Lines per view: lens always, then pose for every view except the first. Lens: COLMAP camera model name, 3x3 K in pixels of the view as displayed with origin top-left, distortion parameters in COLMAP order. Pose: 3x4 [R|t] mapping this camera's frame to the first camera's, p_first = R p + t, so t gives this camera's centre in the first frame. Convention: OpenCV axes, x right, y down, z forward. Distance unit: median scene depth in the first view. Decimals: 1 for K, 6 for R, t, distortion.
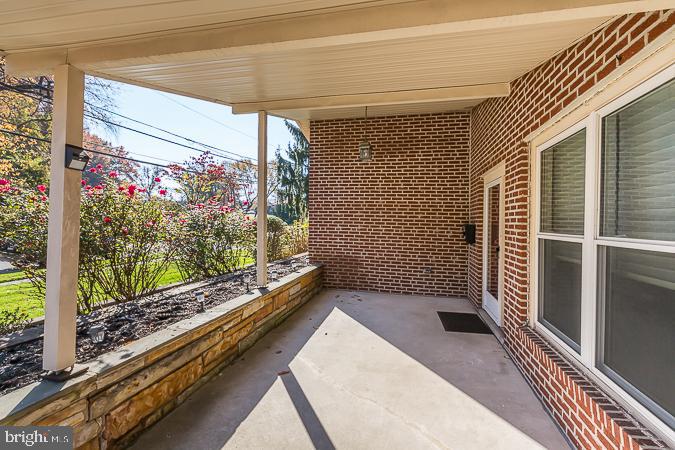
lens RADIAL K [[314.8, 0, 353.8], [0, 314.8, 221.2], [0, 0, 1]] dist [0.002833, 0.000407]
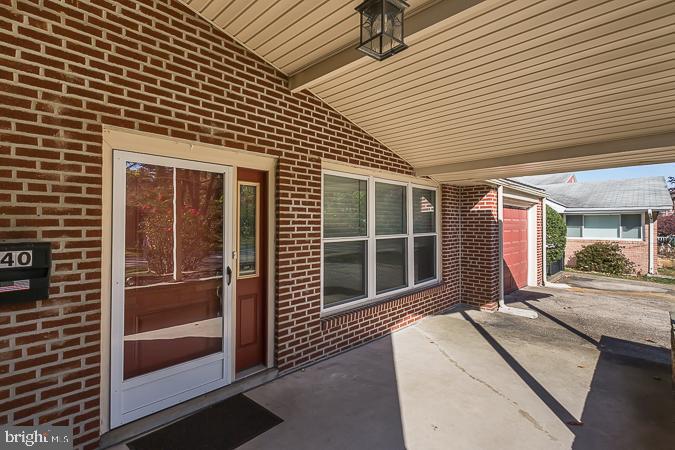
lens RADIAL K [[327.2, 0, 337.5], [0, 327.2, 225.0], [0, 0, 1]] dist [-0.002138, -0.000552]
pose [[-0.834095, -0.014945, 0.551418, -0.148565], [-0.011255, 0.999886, 0.010074, -0.026148], [-0.551505, 0.002197, -0.834168, 1.745775]]
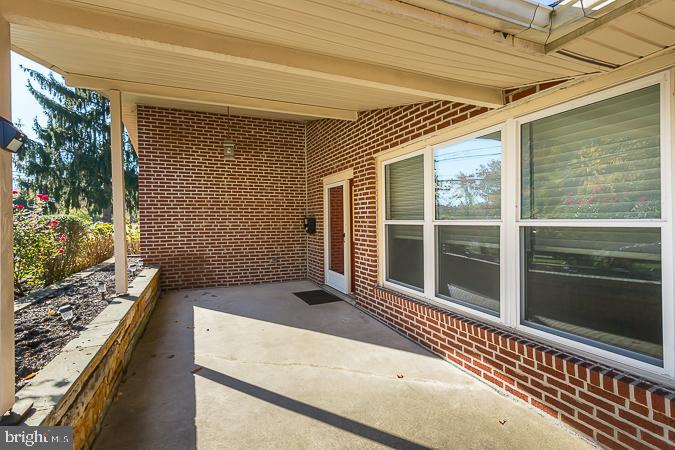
lens RADIAL K [[305.6, 0, 335.7], [0, 305.6, 219.2], [0, 0, 1]] dist [0.001917, -0.000088]
pose [[0.823955, -0.027325, 0.565996, -0.343767], [0.024357, 0.999621, 0.012802, 0.005677], [-0.566132, 0.003238, 0.824308, -0.033086]]
